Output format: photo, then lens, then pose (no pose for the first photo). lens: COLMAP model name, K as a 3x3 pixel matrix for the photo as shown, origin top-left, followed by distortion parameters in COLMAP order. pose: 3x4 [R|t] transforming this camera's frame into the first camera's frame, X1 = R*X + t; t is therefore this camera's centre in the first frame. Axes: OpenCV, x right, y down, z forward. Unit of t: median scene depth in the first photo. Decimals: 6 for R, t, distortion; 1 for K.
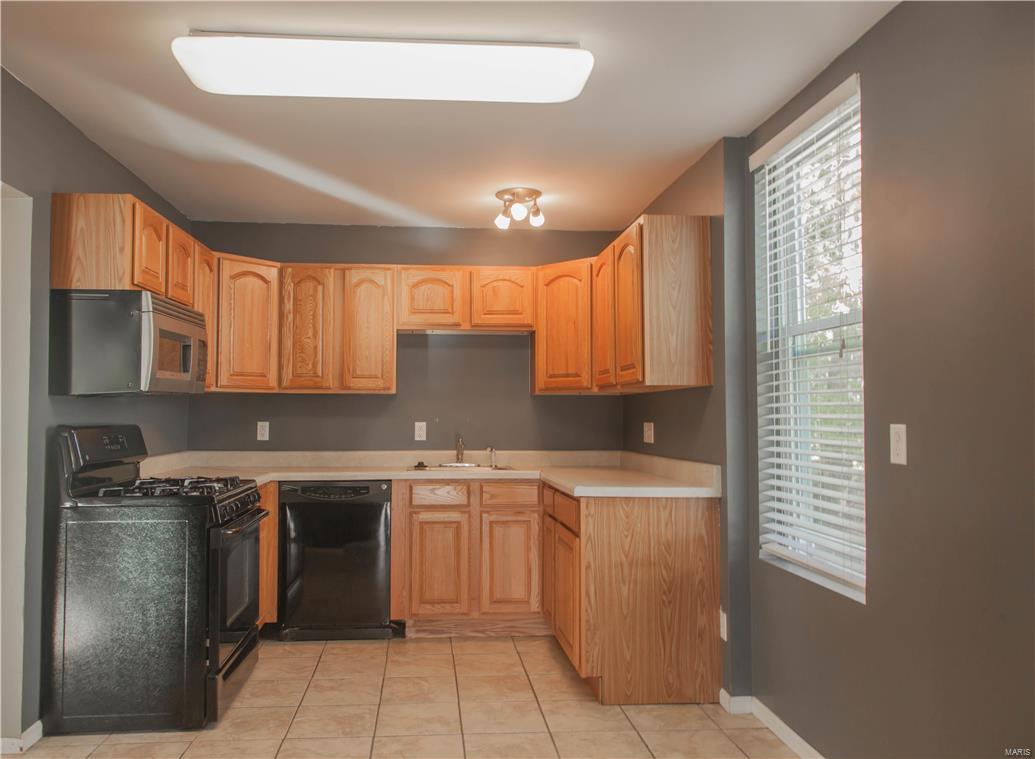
lens RADIAL K [[711.5, 0, 517.5], [0, 711.5, 379.5], [0, 0, 1]] dist [0.003578, -0.001116]
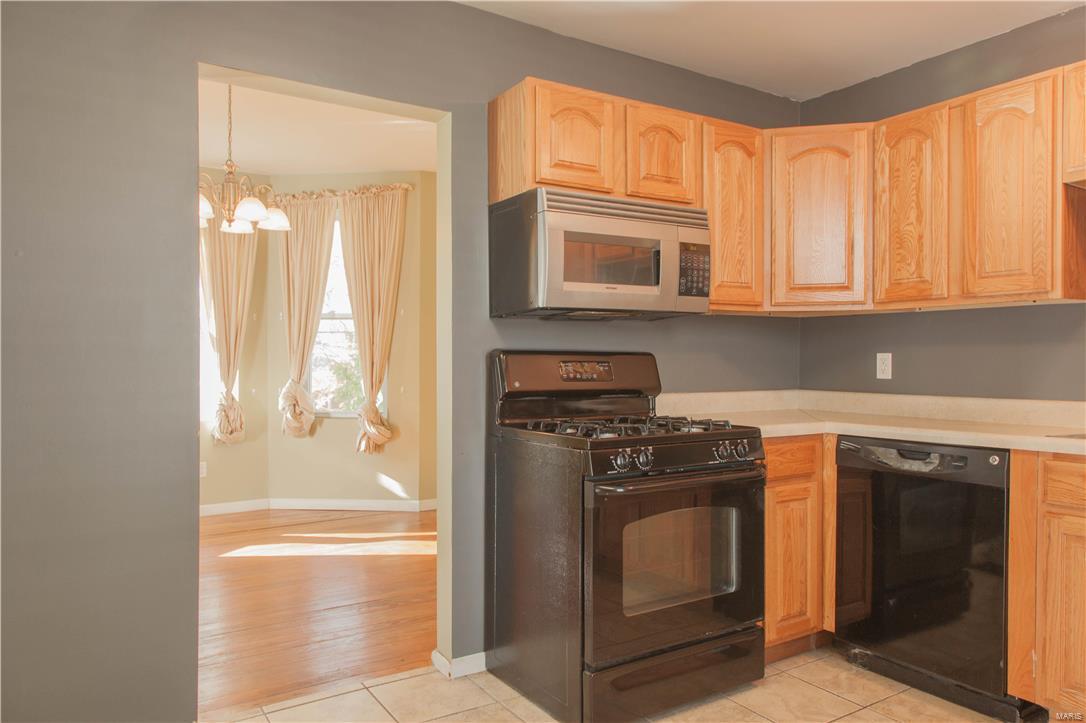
lens RADIAL K [[750.0, 0, 543.0], [0, 750.0, 361.5], [0, 0, 1]] dist [-0.000762, 0.001363]
pose [[0.468777, -0.001721, -0.883315, 0.162371], [0.044963, 0.998748, 0.021917, 0.038546], [0.882171, -0.049991, 0.468268, 0.370114]]
